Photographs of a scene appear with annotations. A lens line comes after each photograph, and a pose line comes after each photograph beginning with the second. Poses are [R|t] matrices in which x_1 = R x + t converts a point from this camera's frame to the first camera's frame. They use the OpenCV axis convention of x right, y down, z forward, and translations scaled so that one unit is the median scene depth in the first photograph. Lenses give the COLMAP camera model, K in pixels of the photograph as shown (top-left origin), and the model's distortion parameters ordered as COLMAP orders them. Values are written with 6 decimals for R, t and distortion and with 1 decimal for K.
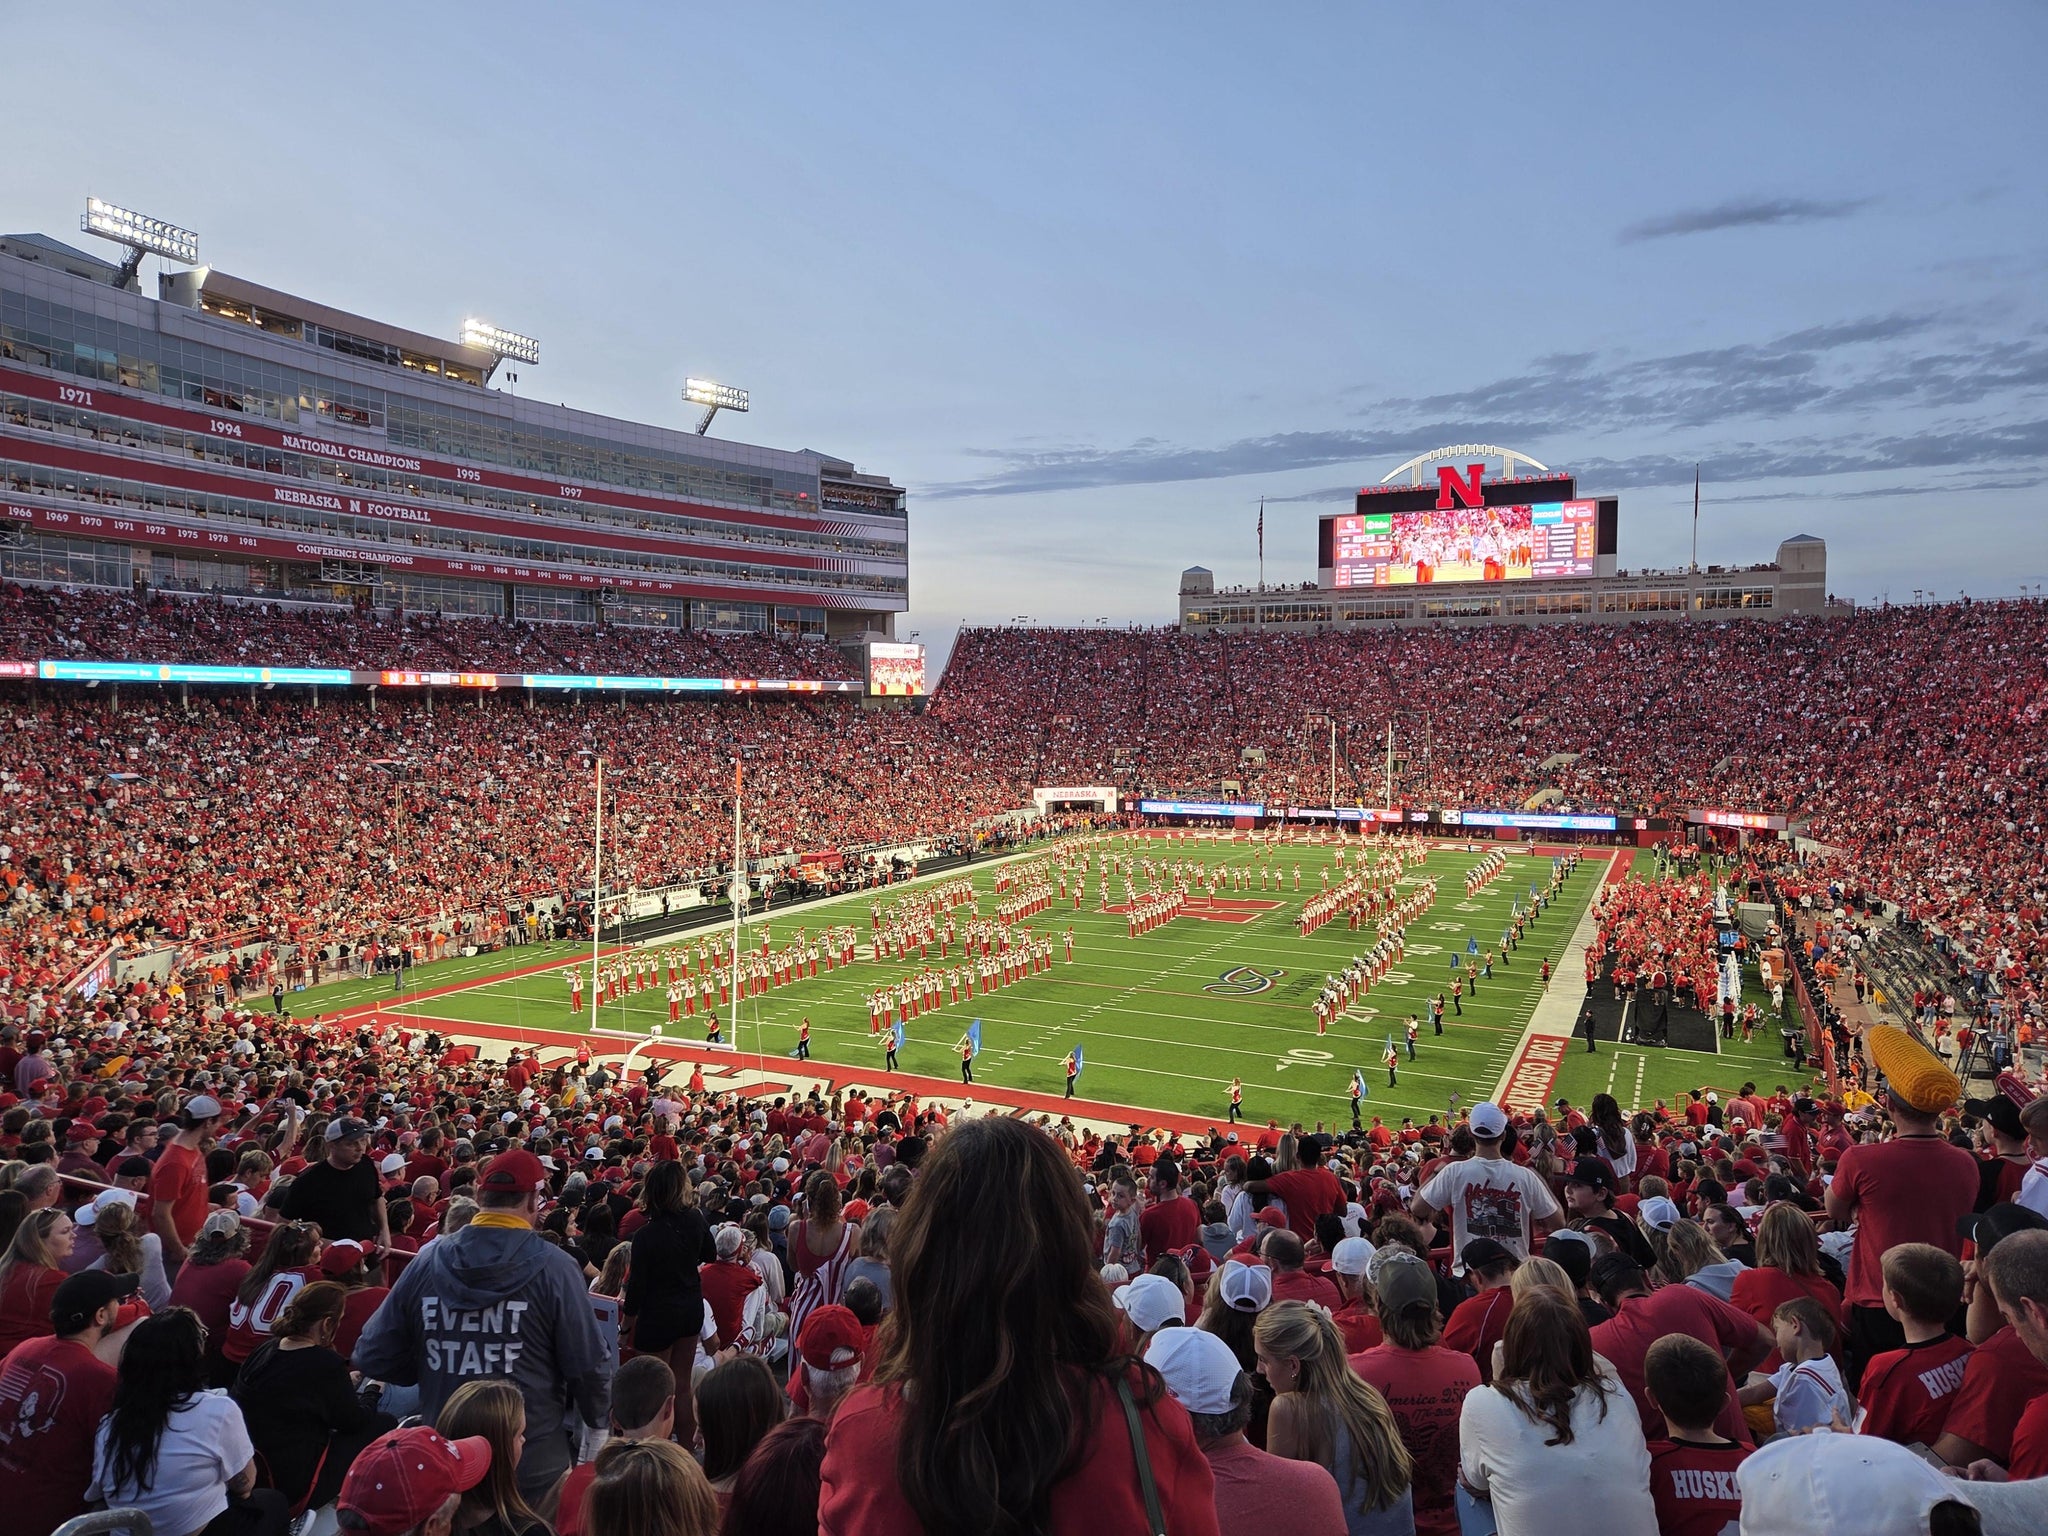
lens RADIAL K [[1360.8, 0, 1021.3], [0, 1360.8, 769.8], [0, 0, 1]] dist [0.044765, -0.019232]
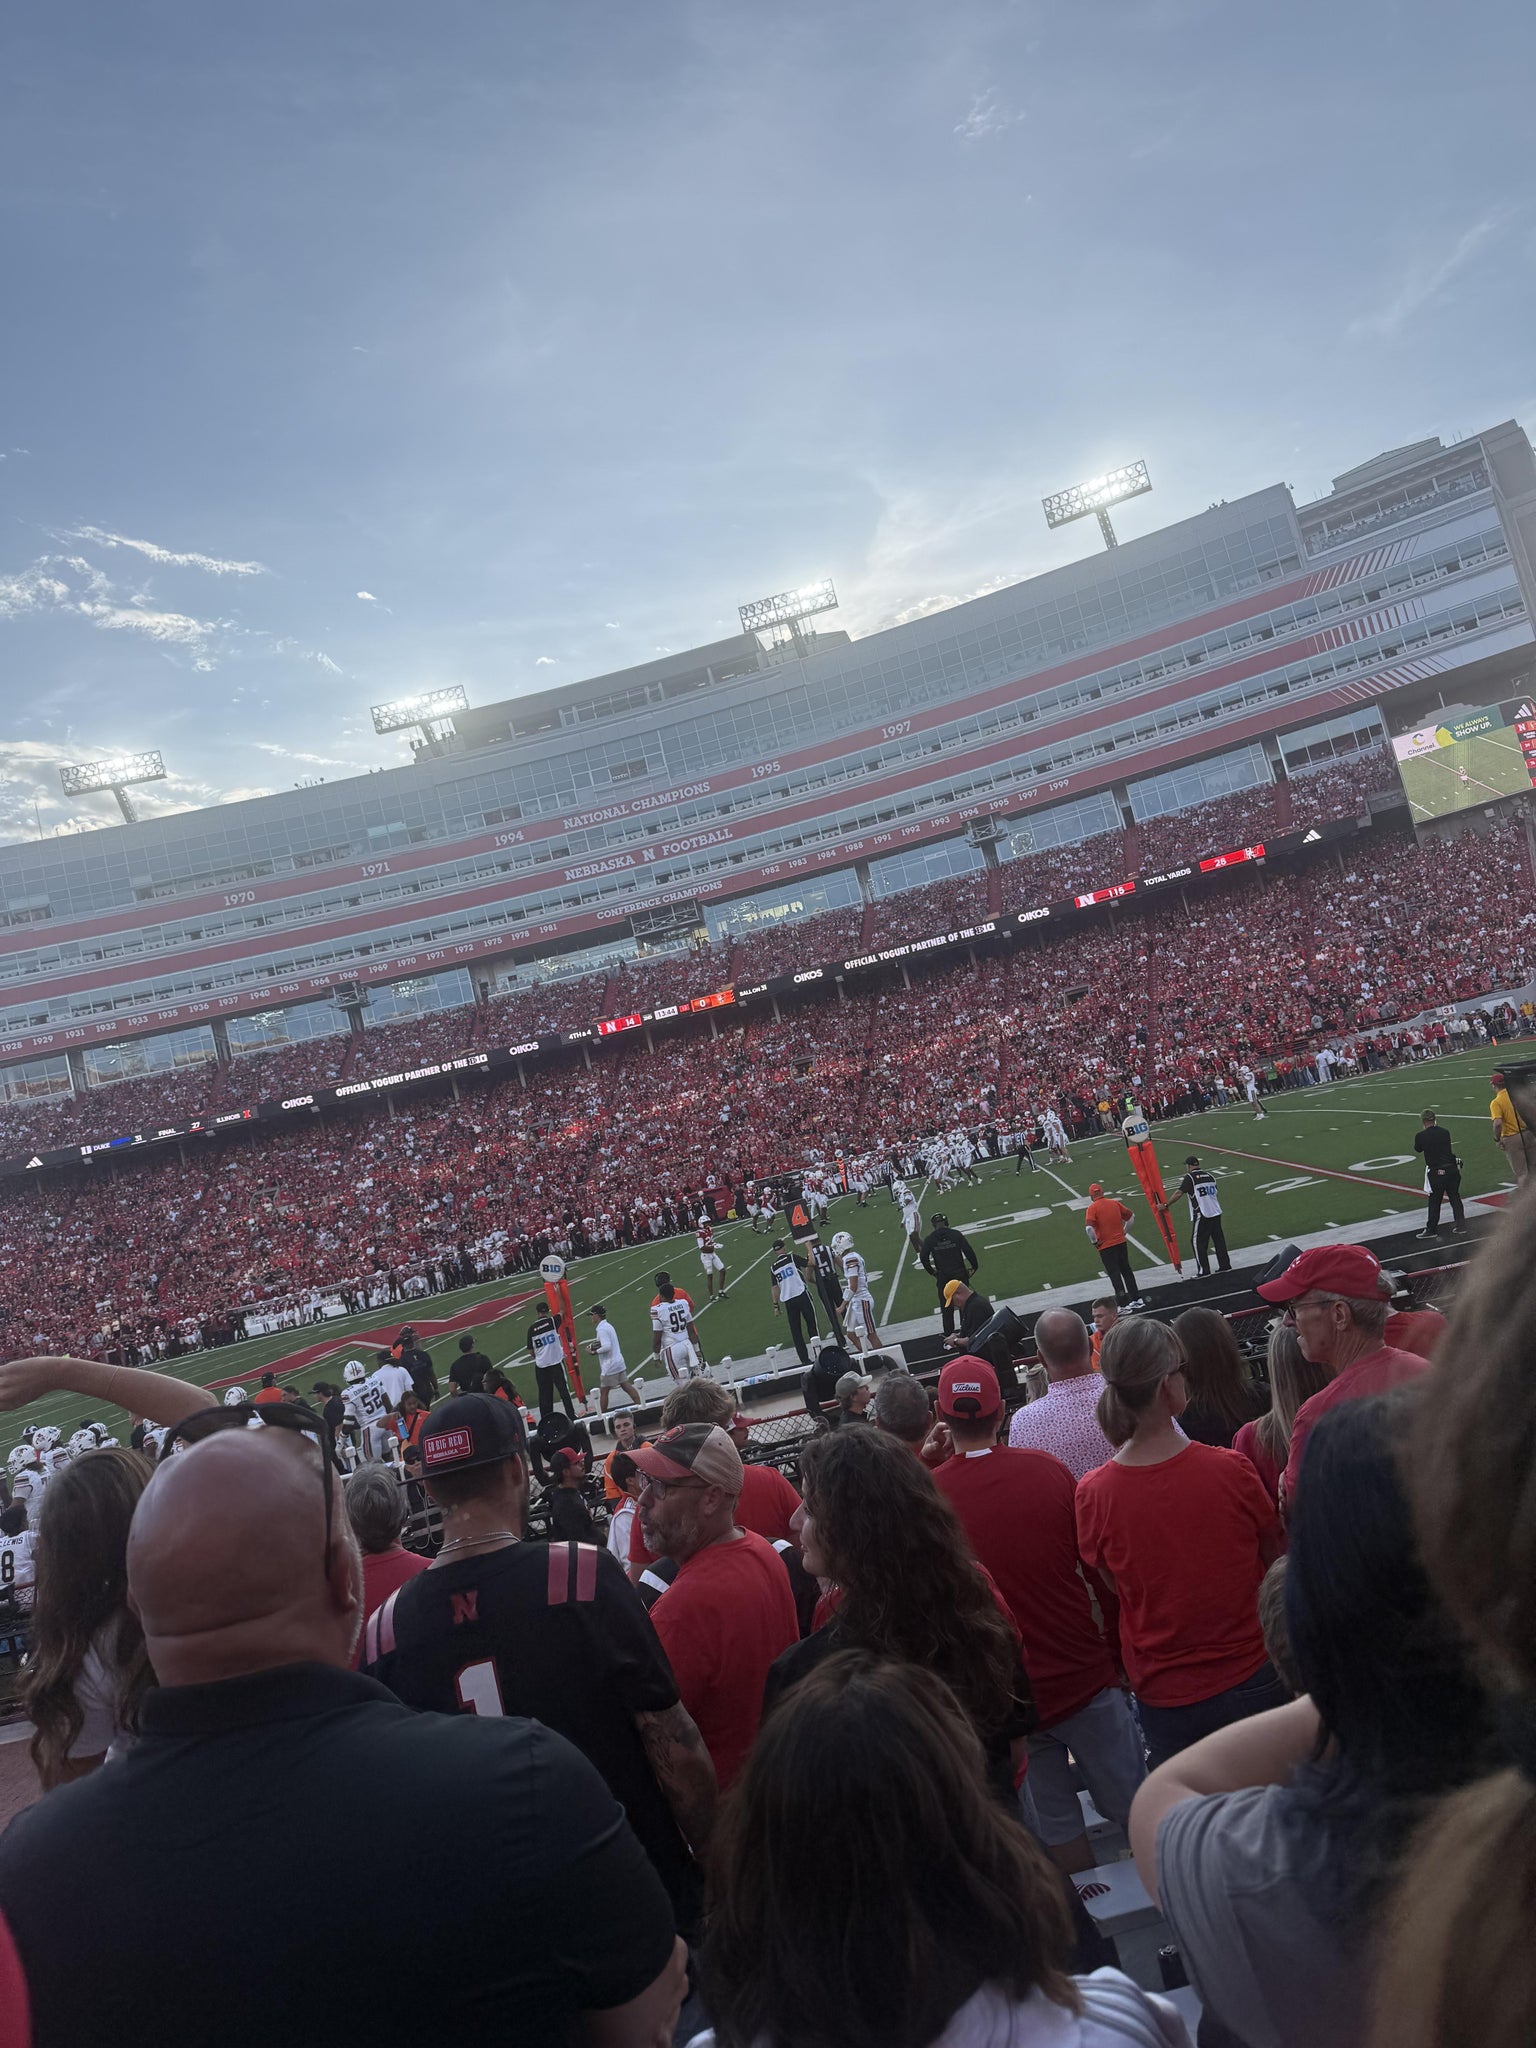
lens RADIAL K [[1360.8, 0, 789.1], [0, 1360.8, 1038.8], [0, 0, 1]] dist [0.044765, -0.019232]
pose [[0.324607, -0.147482, -0.934280, 0.406611], [0.190558, 0.977712, -0.088130, 0.042266], [0.926455, -0.149427, 0.345476, 0.641518]]
